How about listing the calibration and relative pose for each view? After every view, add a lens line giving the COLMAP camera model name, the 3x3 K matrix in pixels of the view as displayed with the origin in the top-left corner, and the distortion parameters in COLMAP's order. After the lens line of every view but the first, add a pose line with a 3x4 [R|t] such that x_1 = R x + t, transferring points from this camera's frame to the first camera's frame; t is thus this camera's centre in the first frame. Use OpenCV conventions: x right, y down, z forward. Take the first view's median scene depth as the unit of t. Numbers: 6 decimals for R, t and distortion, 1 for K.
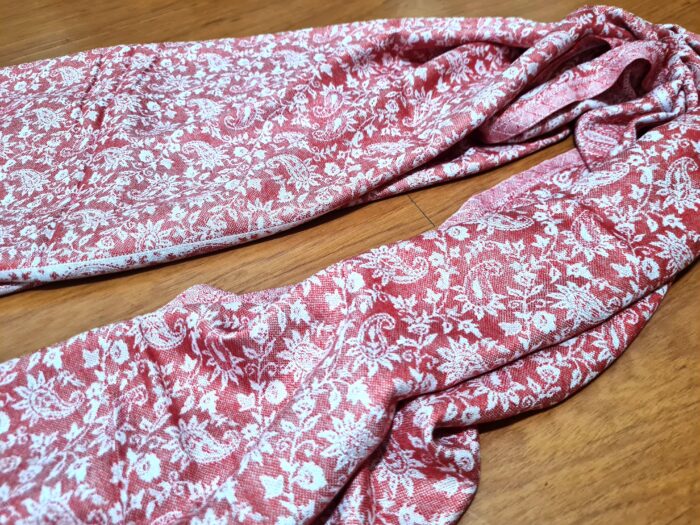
lens RADIAL K [[548.7, 0, 354.8], [0, 548.7, 259.8], [0, 0, 1]] dist [0.018266, -0.024668]
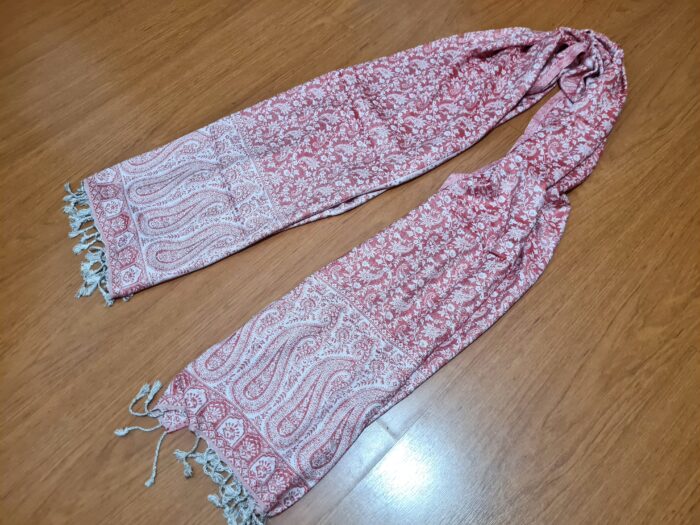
lens RADIAL K [[548.7, 0, 345.6], [0, 548.7, 262.8], [0, 0, 1]] dist [0.018266, -0.024668]
pose [[0.955866, -0.246128, 0.160440, -1.431911], [0.208928, 0.953369, 0.217798, -0.253328], [-0.206565, -0.174665, 0.962716, -1.710715]]
